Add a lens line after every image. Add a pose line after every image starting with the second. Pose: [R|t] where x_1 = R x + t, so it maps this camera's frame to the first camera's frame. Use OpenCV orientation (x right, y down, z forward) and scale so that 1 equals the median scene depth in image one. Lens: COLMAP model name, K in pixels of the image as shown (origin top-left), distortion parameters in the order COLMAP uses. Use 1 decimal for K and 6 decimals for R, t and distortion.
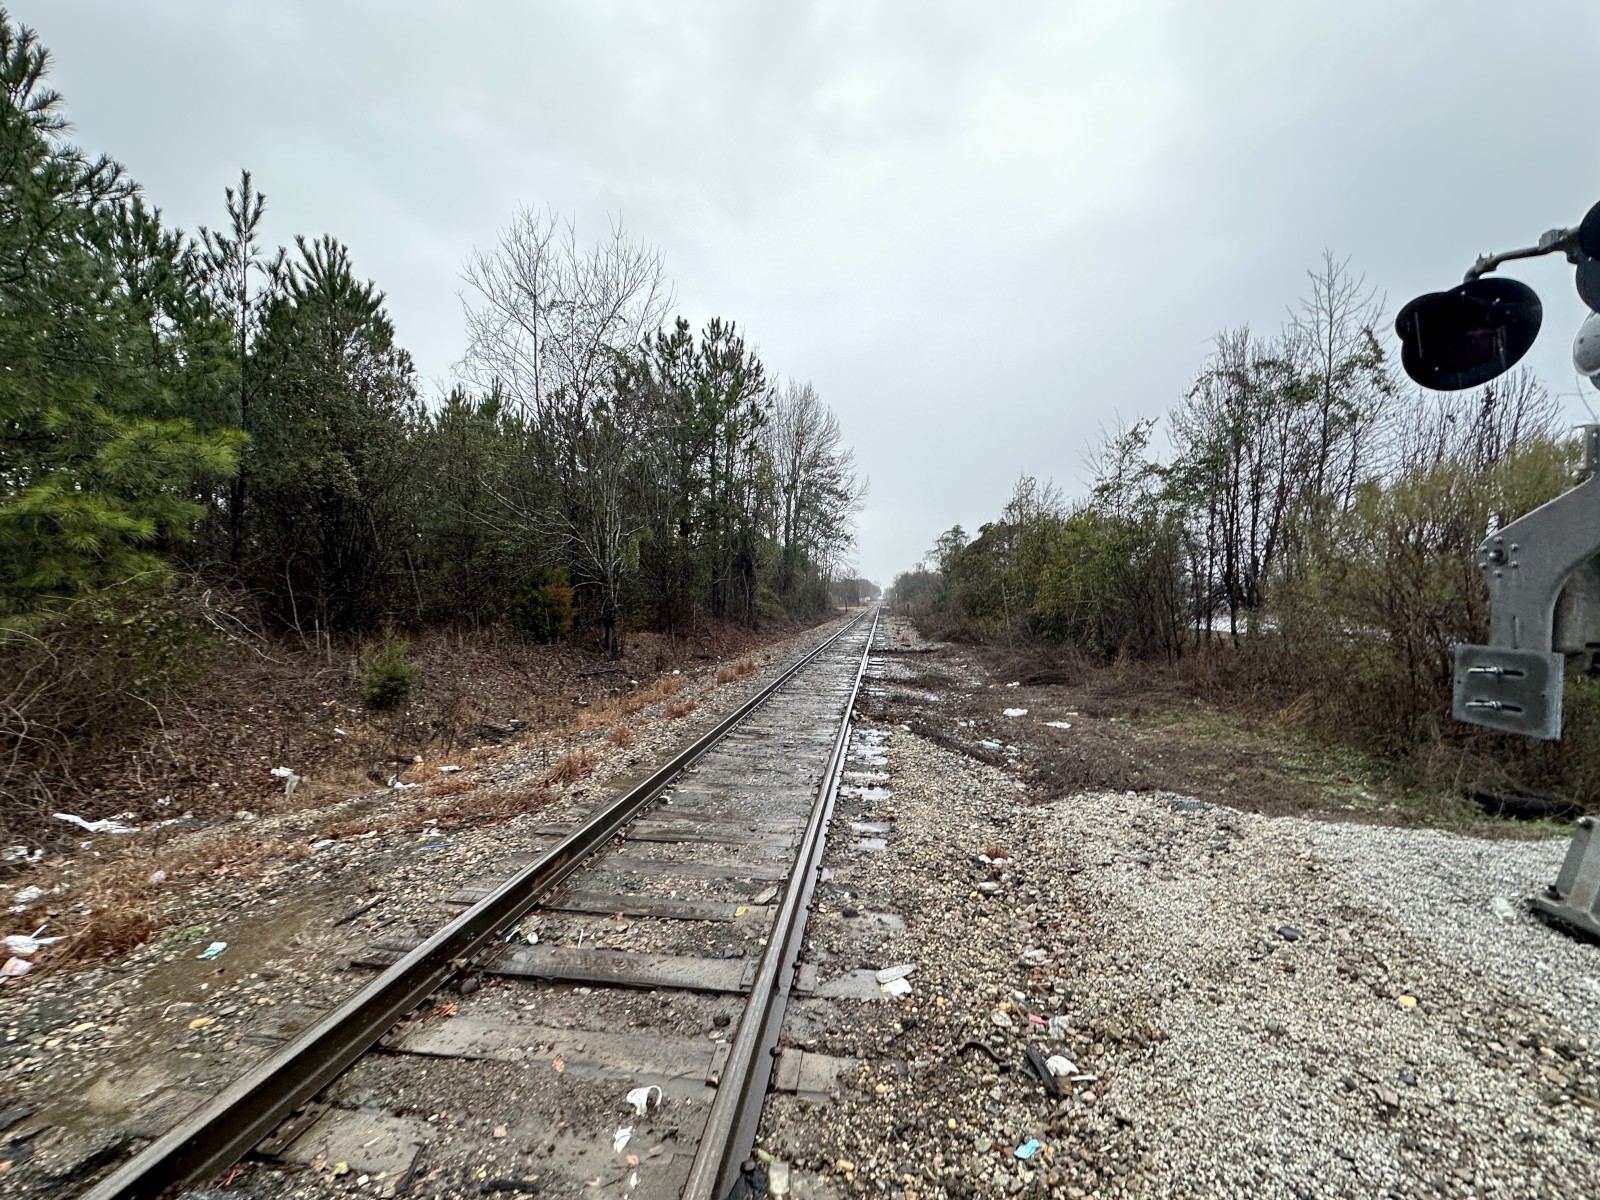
lens RADIAL K [[635.2, 0, 800.0], [0, 635.2, 600.0], [0, 0, 1]] dist [-0.001780, 0.000063]
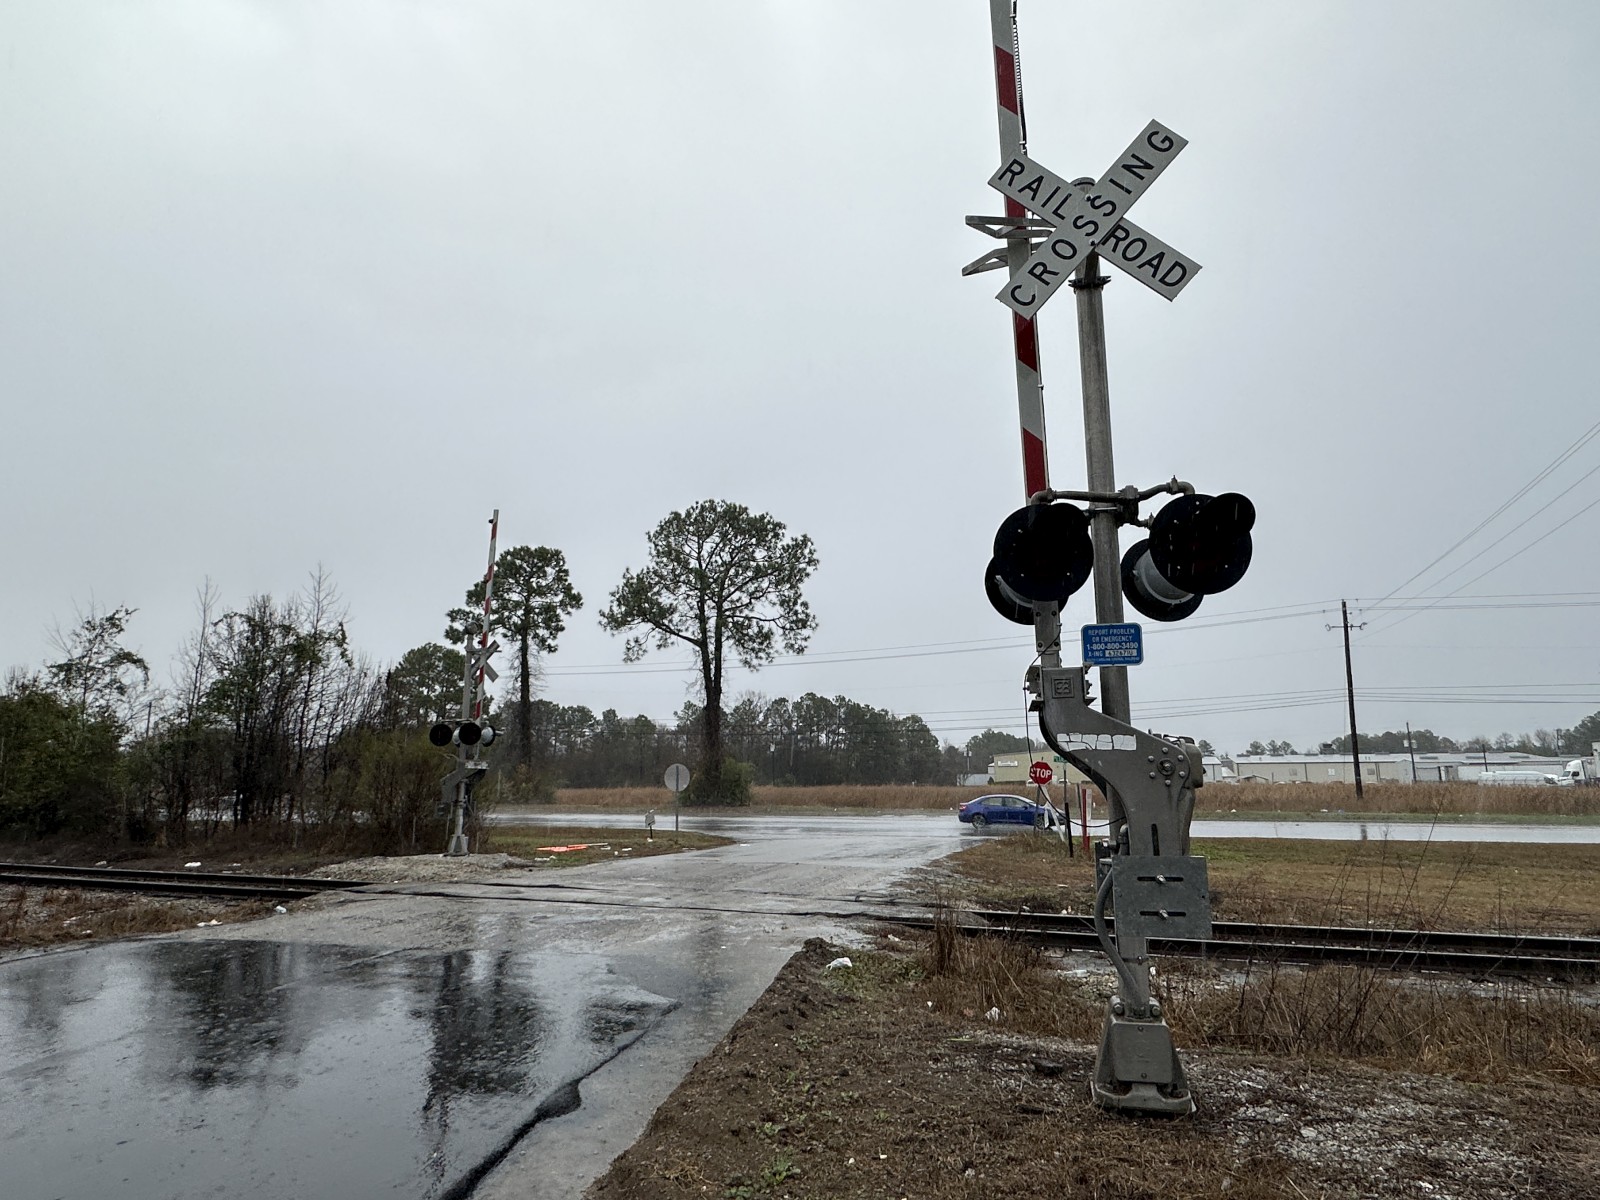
lens RADIAL K [[922.8, 0, 793.1], [0, 922.8, 615.4], [0, 0, 1]] dist [-0.000370, 0.000071]
pose [[0.238201, 0.160417, 0.957876, -2.967344], [0.007788, 0.985918, -0.167050, -0.073062], [-0.971185, 0.047251, 0.233598, -1.877550]]
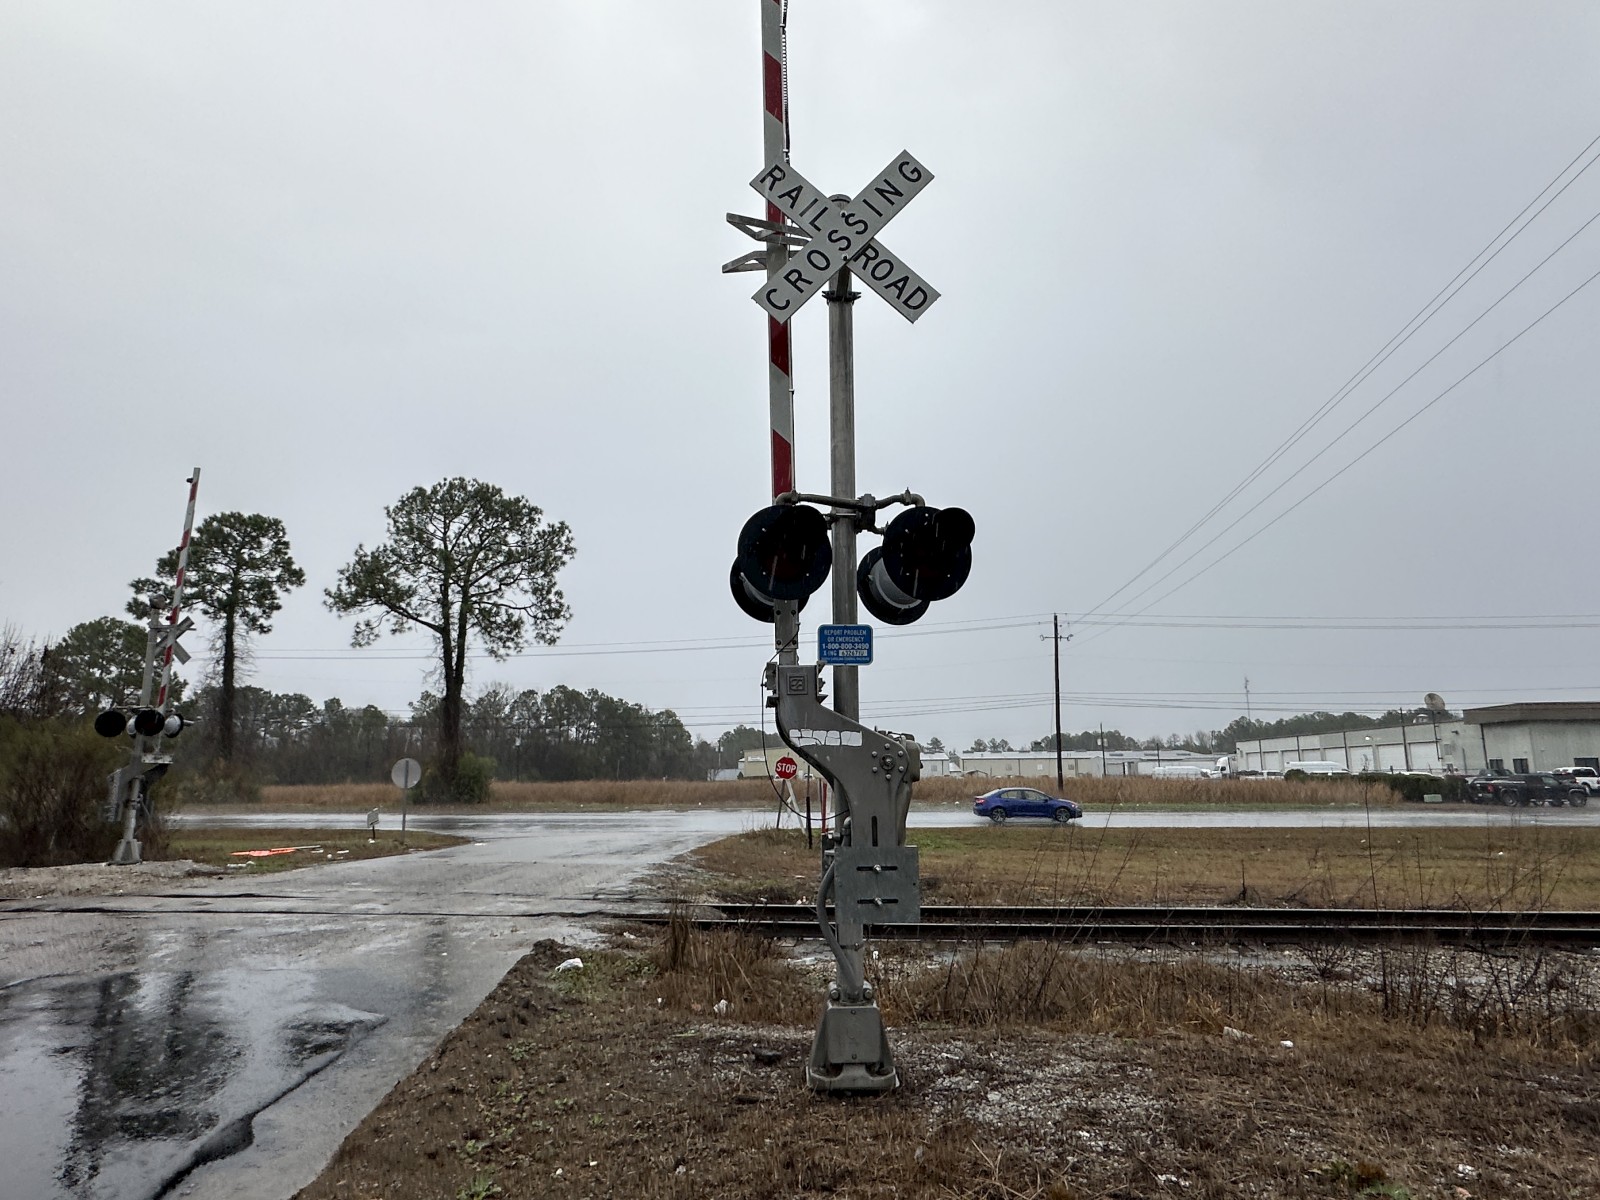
lens RADIAL K [[923.1, 0, 802.1], [0, 923.1, 611.0], [0, 0, 1]] dist [-0.001093, 0.000410]
pose [[-0.032843, 0.164595, 0.985814, -2.955437], [0.007505, 0.986359, -0.164436, -0.072714], [-0.999432, 0.001997, -0.033630, -1.893379]]
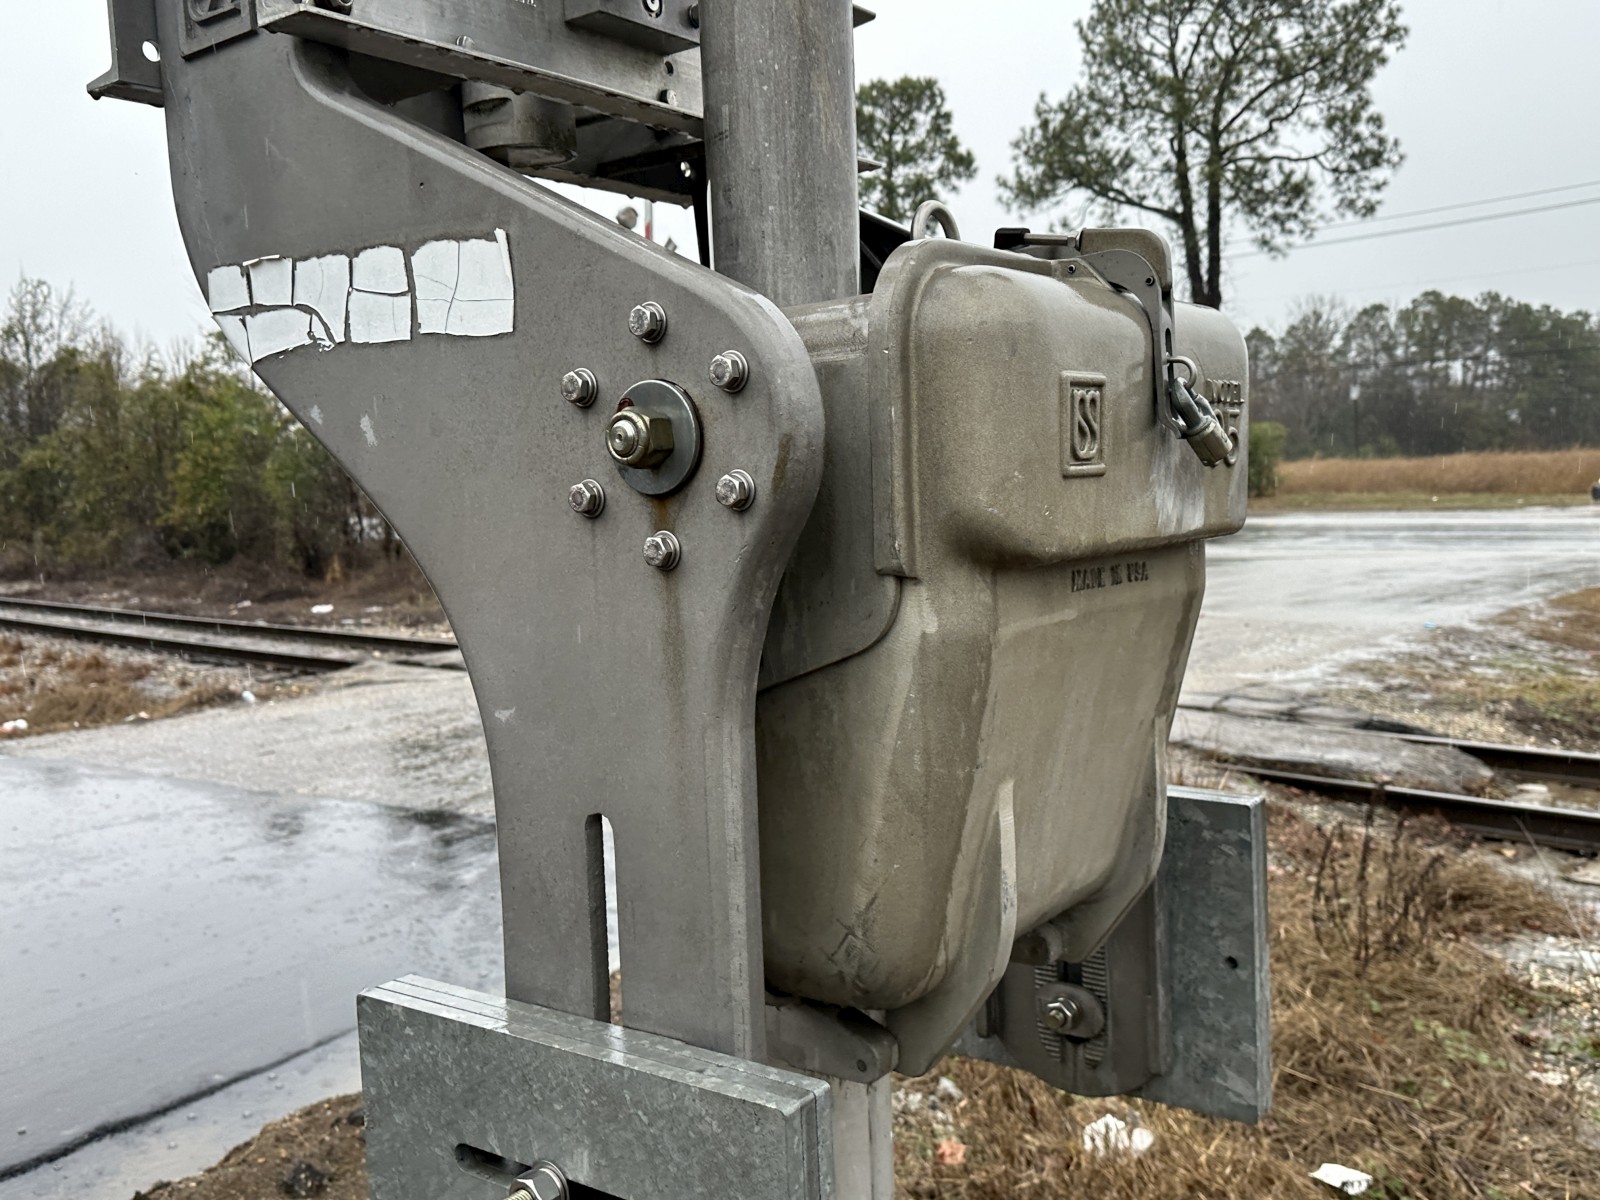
lens RADIAL K [[1451.7, 0, 790.6], [0, 1451.7, 590.5], [0, 0, 1]] dist [0.124089, -0.258845]
pose [[0.597126, -0.098097, 0.796127, -2.192837], [0.046859, 0.995065, 0.087464, -0.070720], [-0.800778, -0.014921, 0.598776, -2.133884]]
